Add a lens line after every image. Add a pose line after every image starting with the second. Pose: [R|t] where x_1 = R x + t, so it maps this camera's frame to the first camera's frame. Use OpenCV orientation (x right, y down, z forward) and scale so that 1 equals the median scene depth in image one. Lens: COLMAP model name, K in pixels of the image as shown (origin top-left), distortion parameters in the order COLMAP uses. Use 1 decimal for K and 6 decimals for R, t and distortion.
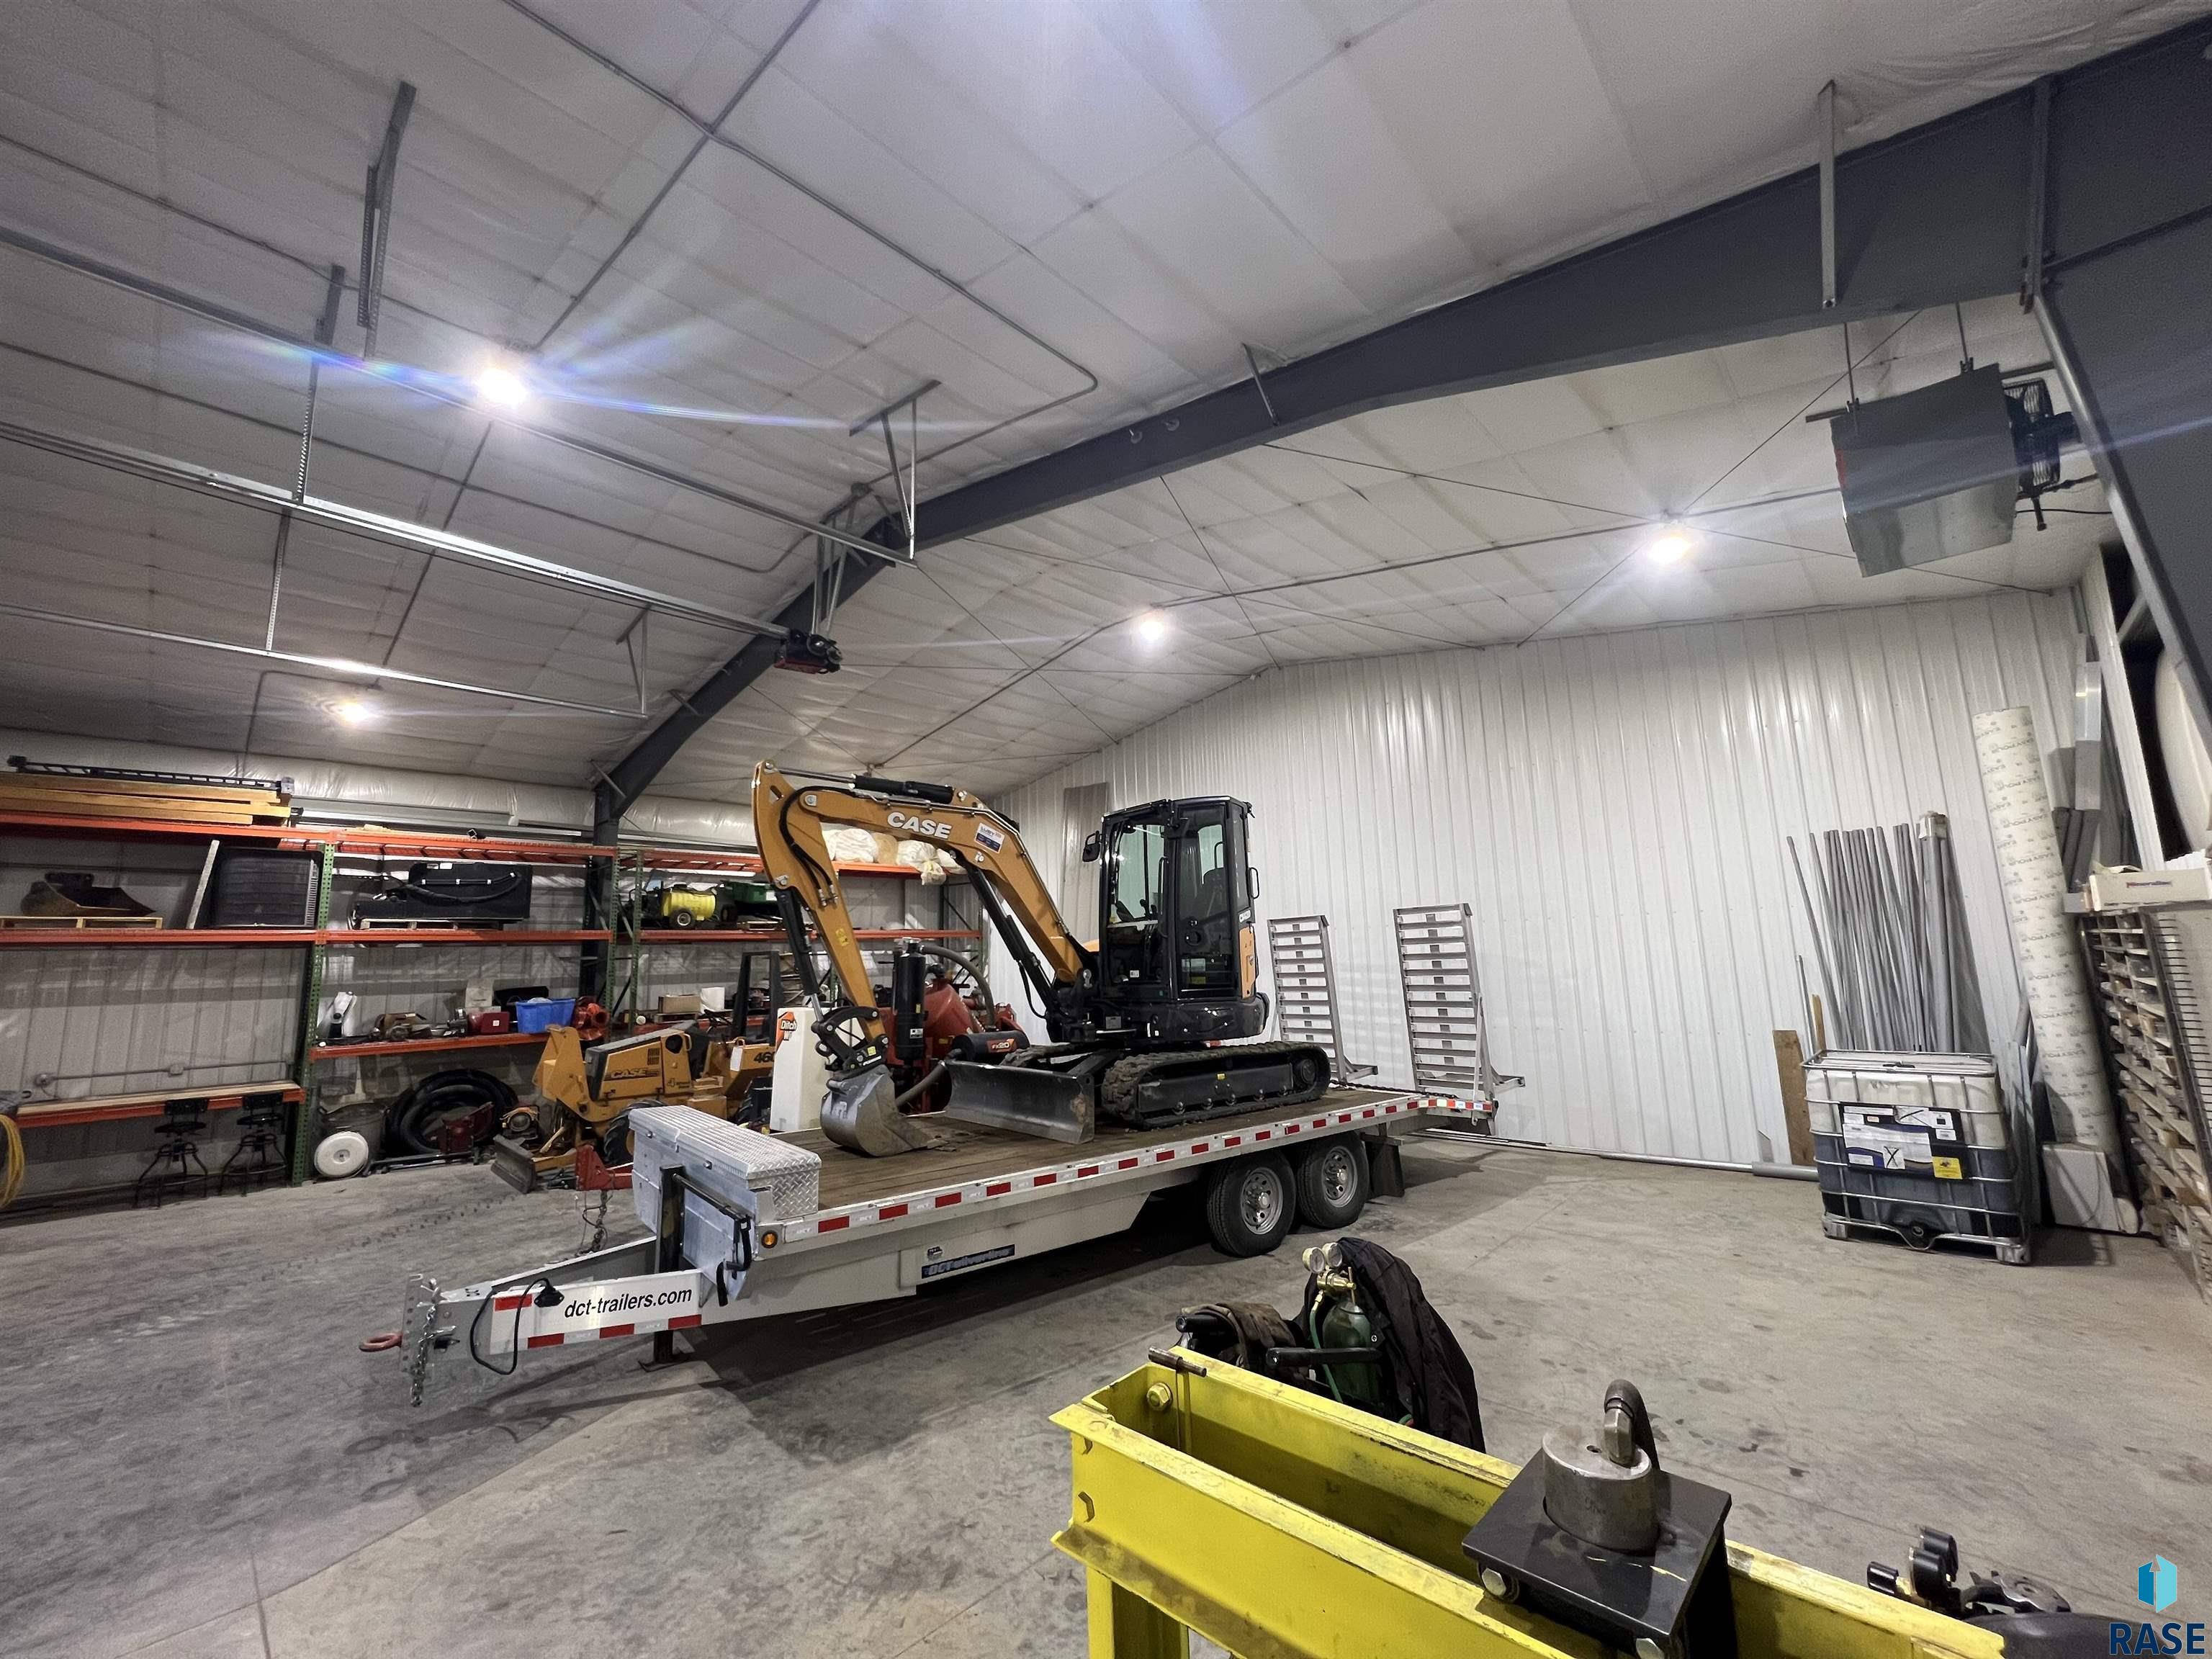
lens RADIAL K [[888.4, 0, 1108.7], [0, 888.4, 827.9], [0, 0, 1]] dist [-0.002806, 0.000542]
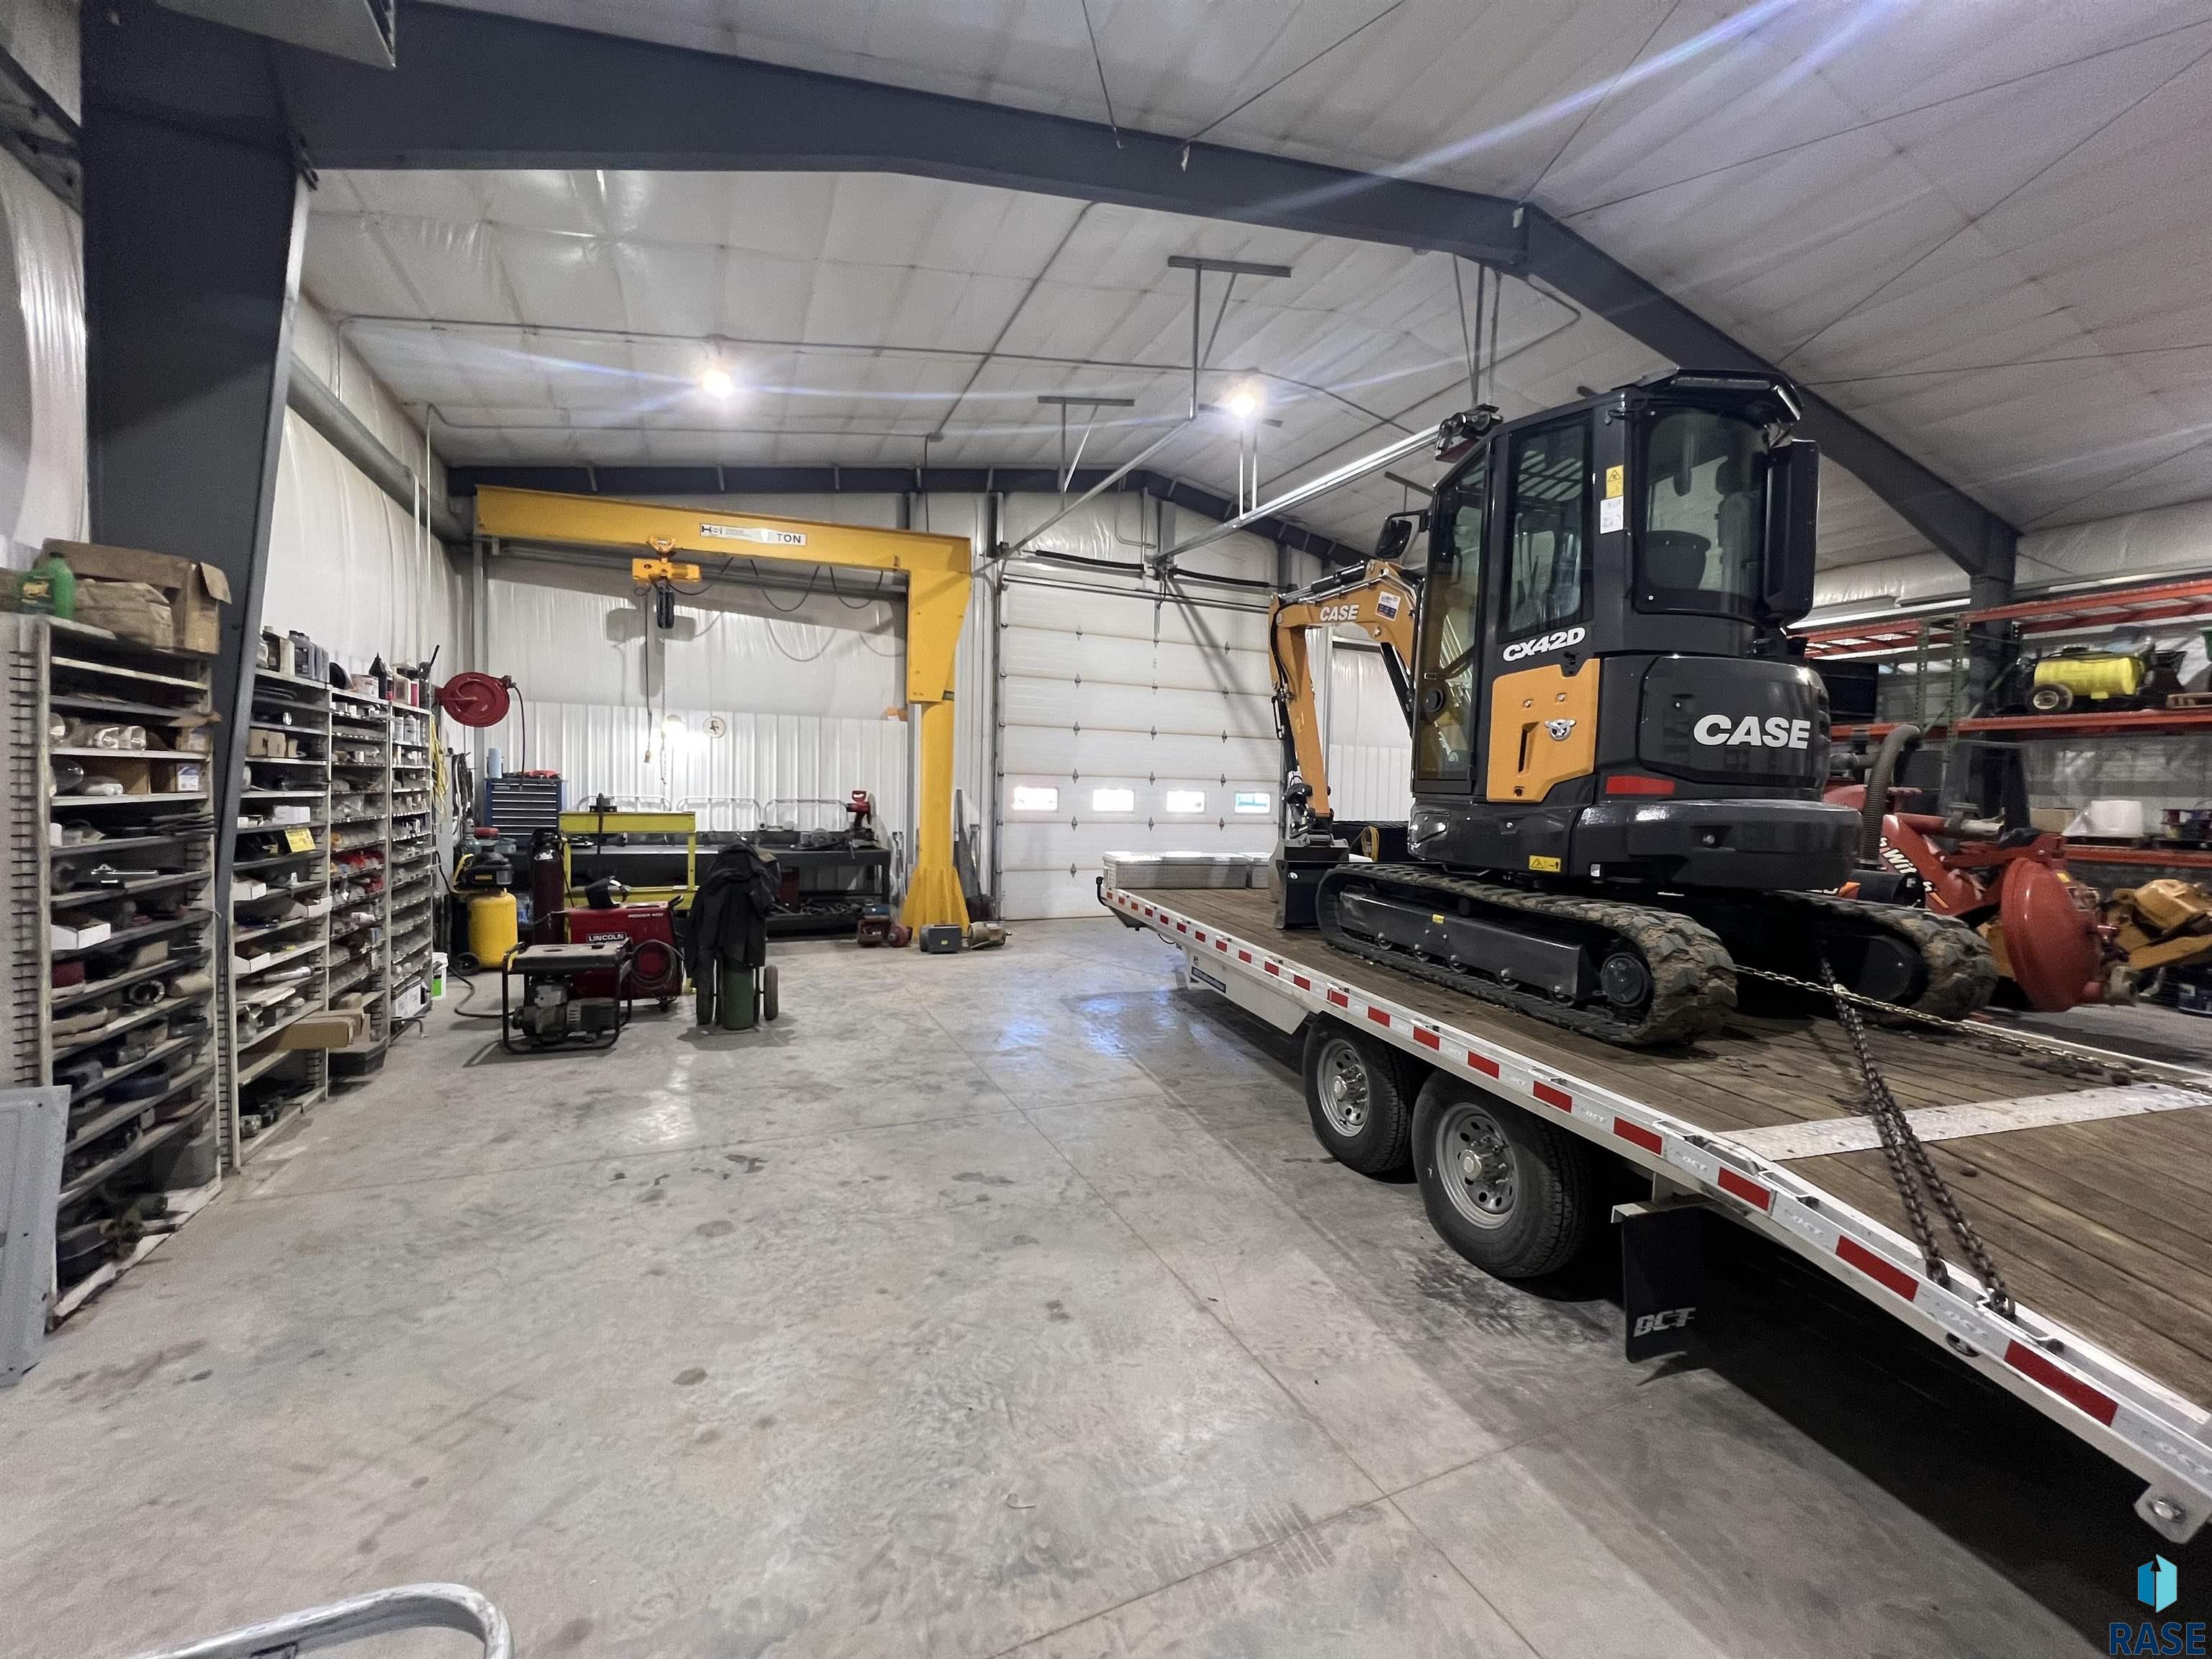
lens RADIAL K [[888.4, 0, 1107.8], [0, 888.4, 827.4], [0, 0, 1]] dist [-0.002806, 0.000542]
pose [[-0.378957, 0.061568, -0.923364, 0.530946], [0.123583, 0.992214, 0.015439, 0.120675], [0.917125, -0.108261, -0.383616, 0.699830]]
